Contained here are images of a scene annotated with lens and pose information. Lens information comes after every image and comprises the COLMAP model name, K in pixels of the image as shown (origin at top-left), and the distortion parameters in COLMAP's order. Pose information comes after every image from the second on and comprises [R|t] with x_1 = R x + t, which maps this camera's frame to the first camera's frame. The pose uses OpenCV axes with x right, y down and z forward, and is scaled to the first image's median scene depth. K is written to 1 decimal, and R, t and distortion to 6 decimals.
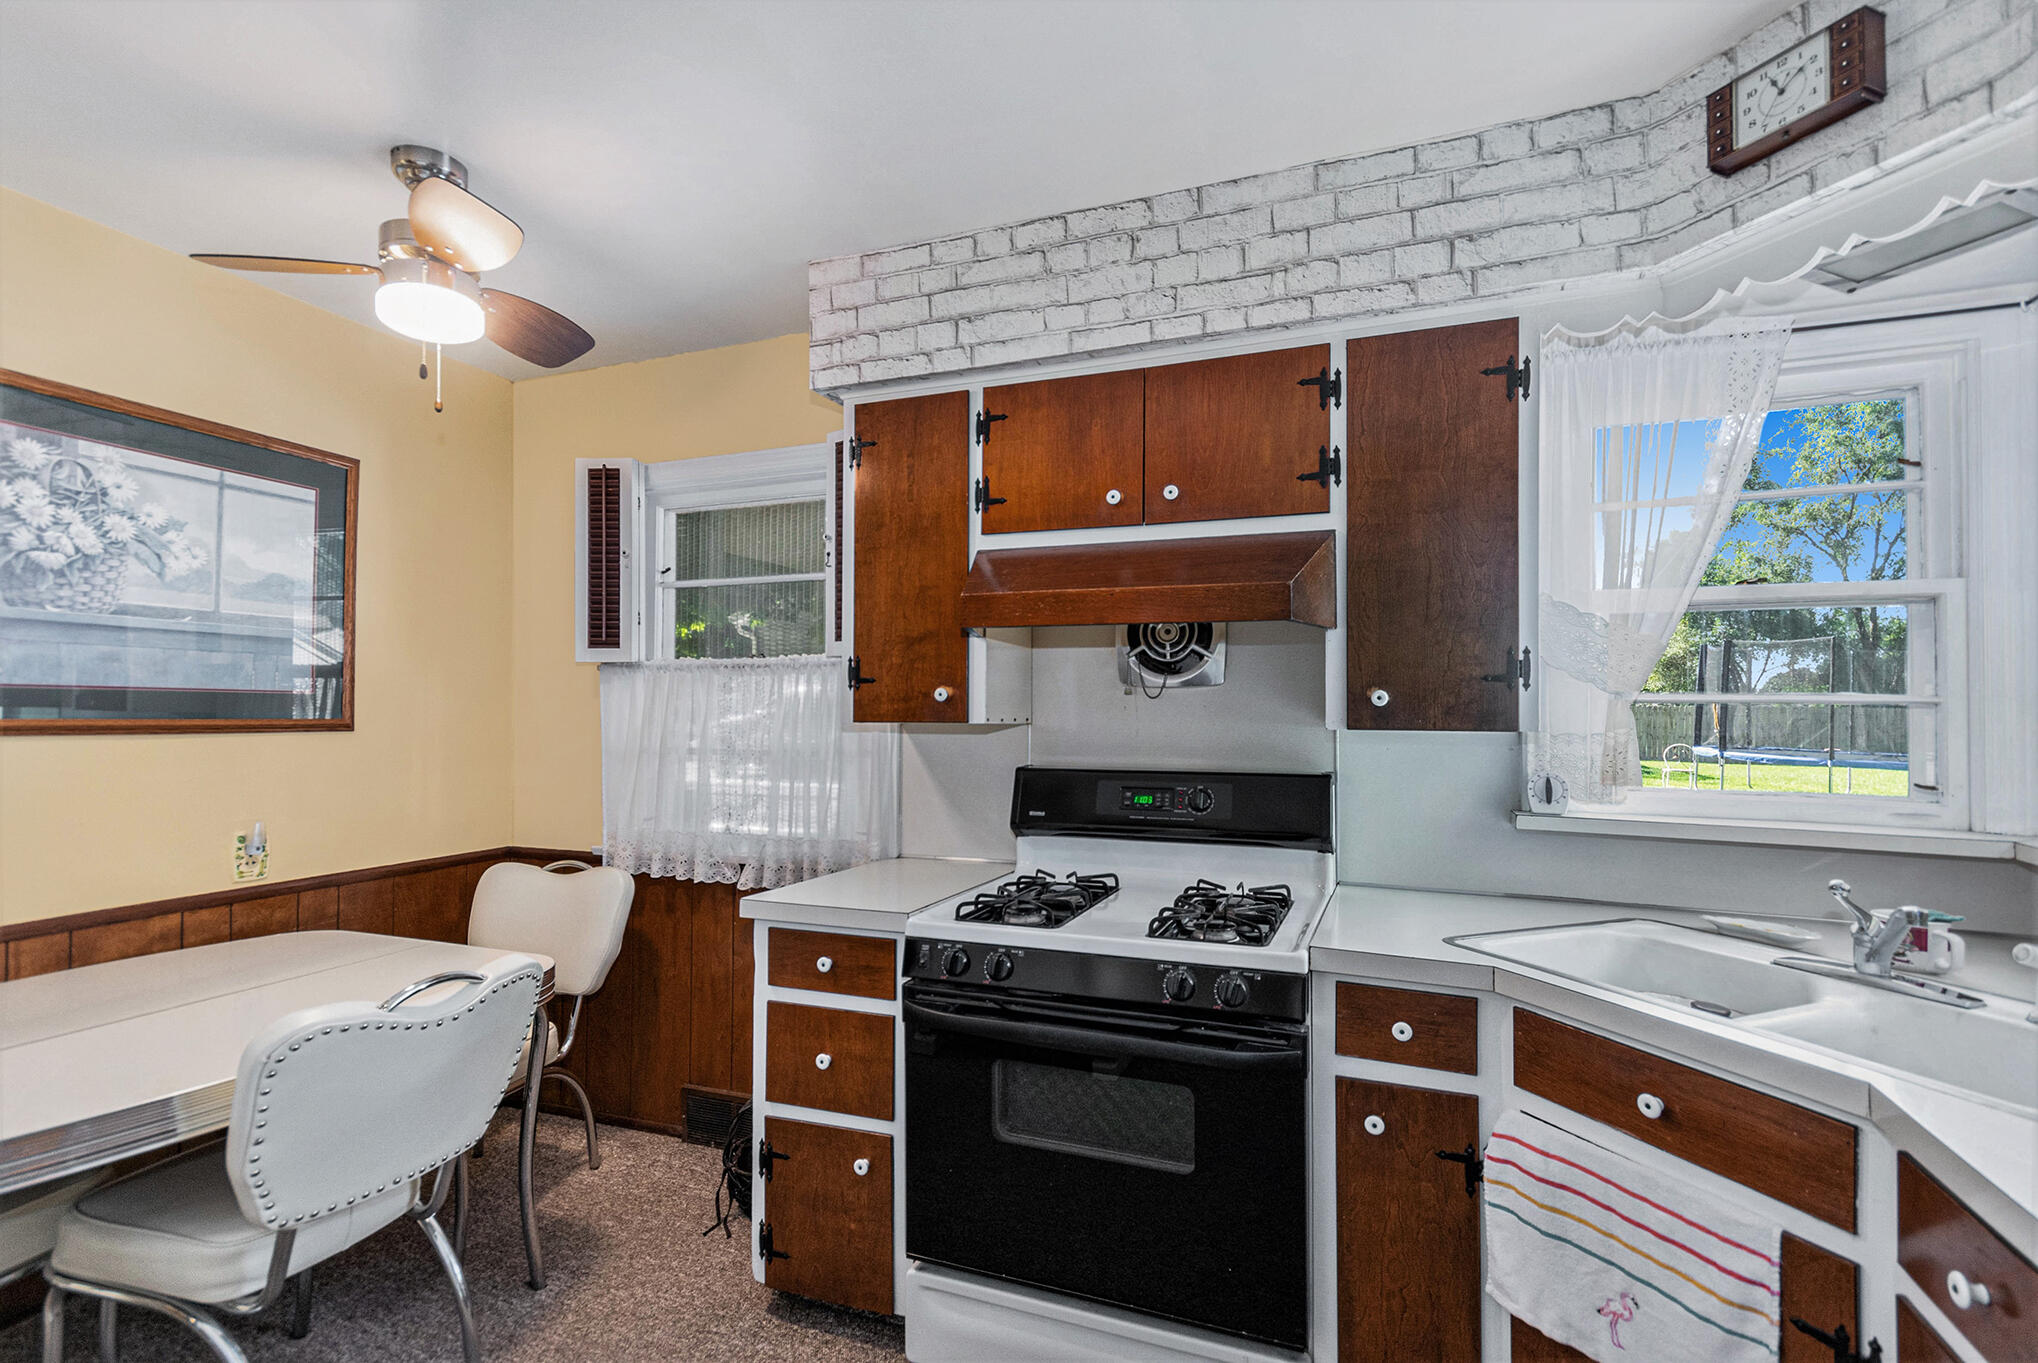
lens RADIAL K [[891.7, 0, 1019.0], [0, 891.7, 681.5], [0, 0, 1]] dist [0.019820, -0.000468]
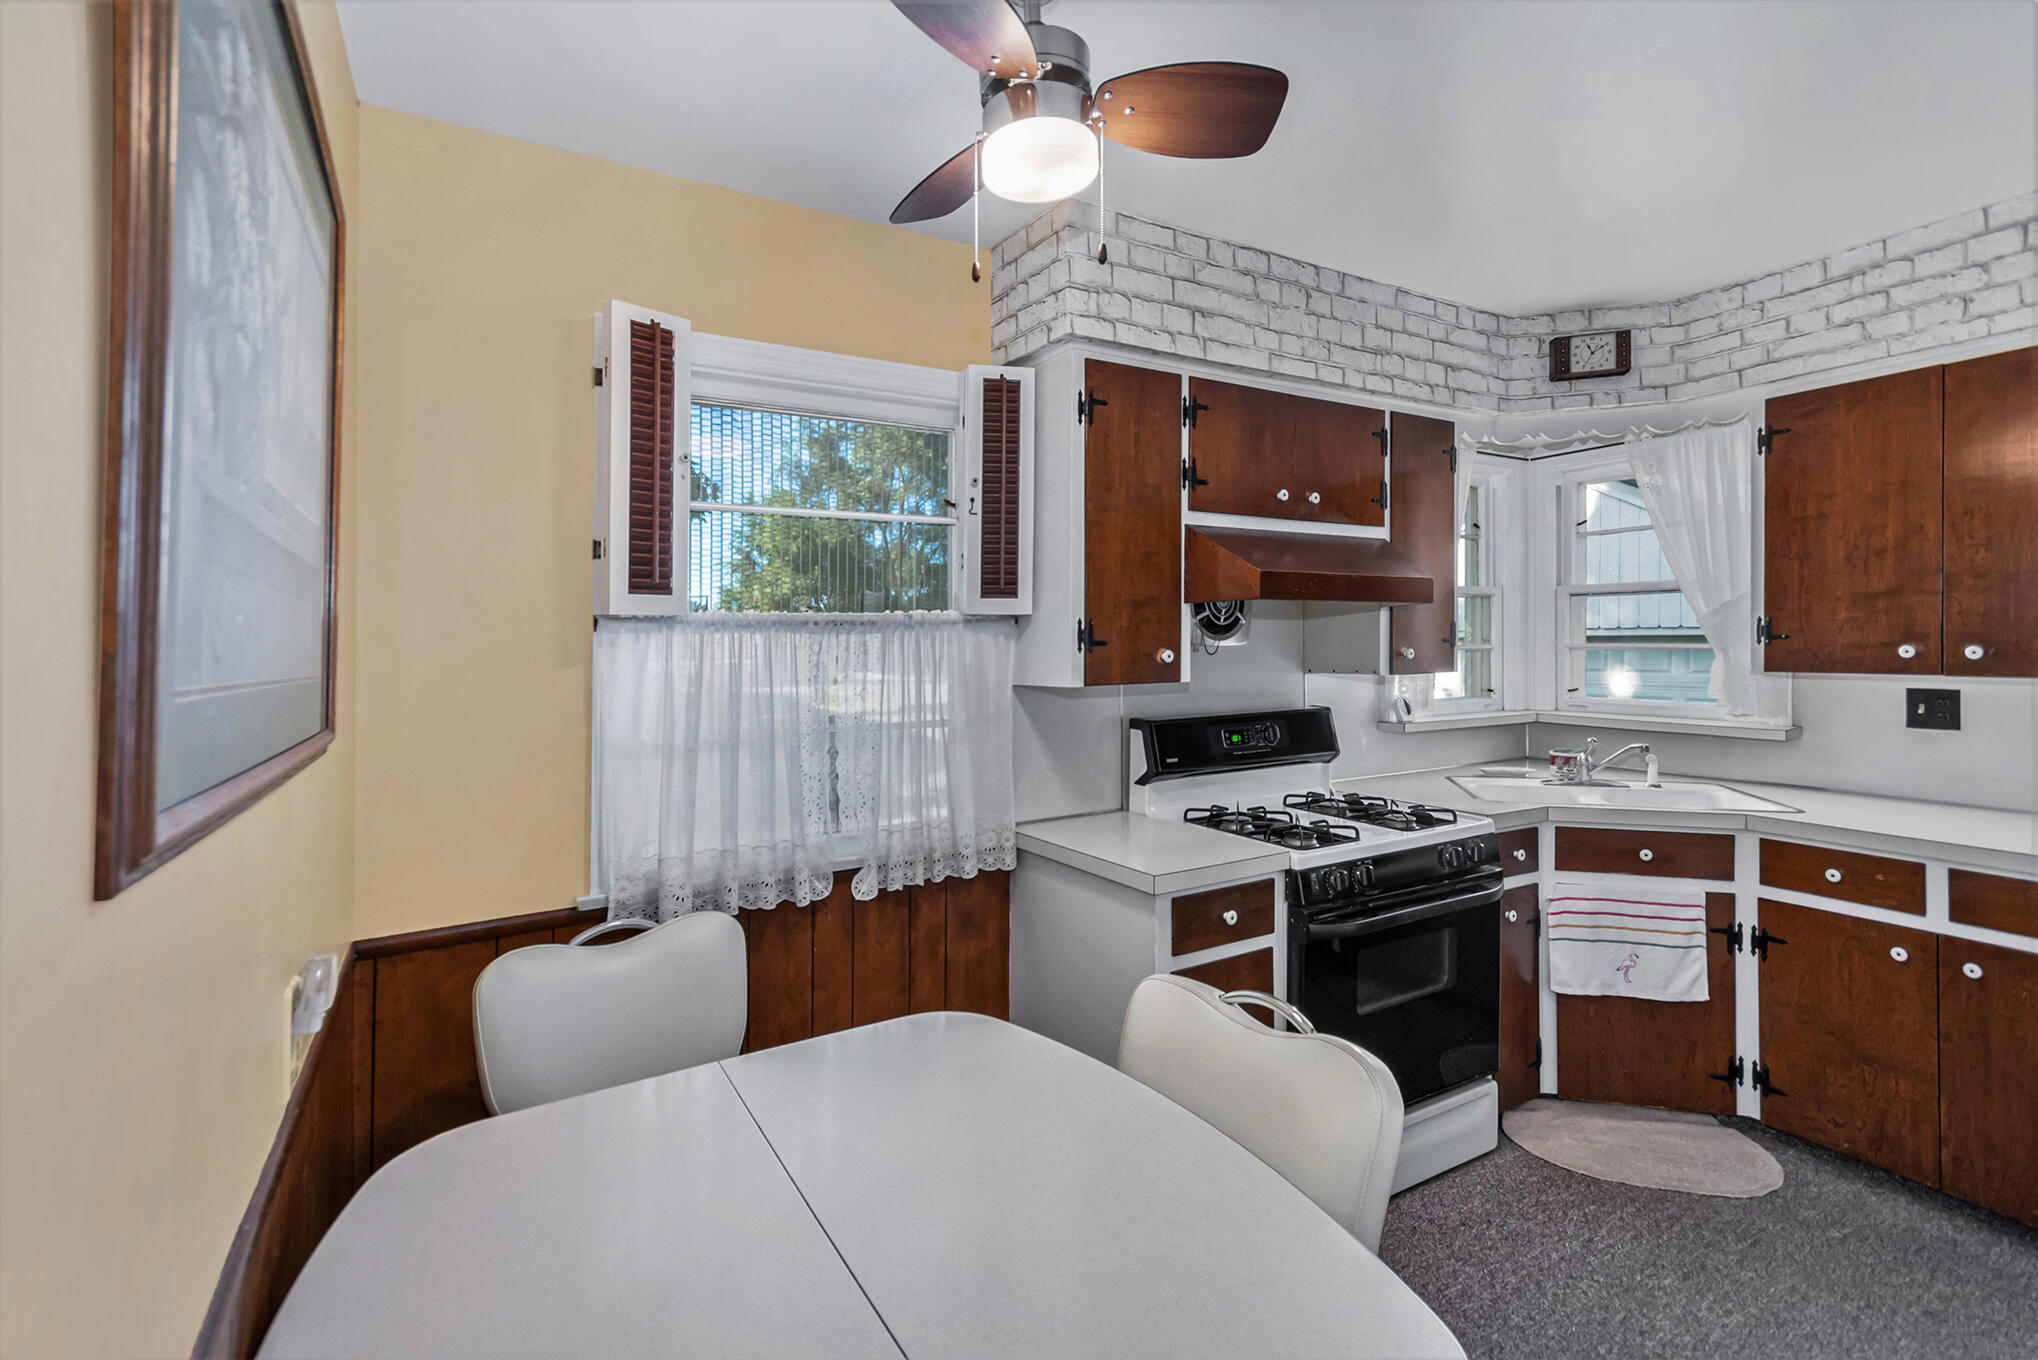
lens RADIAL K [[925.1, 0, 1023.2], [0, 925.1, 652.0], [0, 0, 1]] dist [0.023696, -0.000116]
pose [[0.643372, -0.005605, 0.765533, -1.096466], [-0.002467, 0.999953, 0.009394, -0.000740], [-0.765550, -0.007932, 0.643328, 0.443189]]
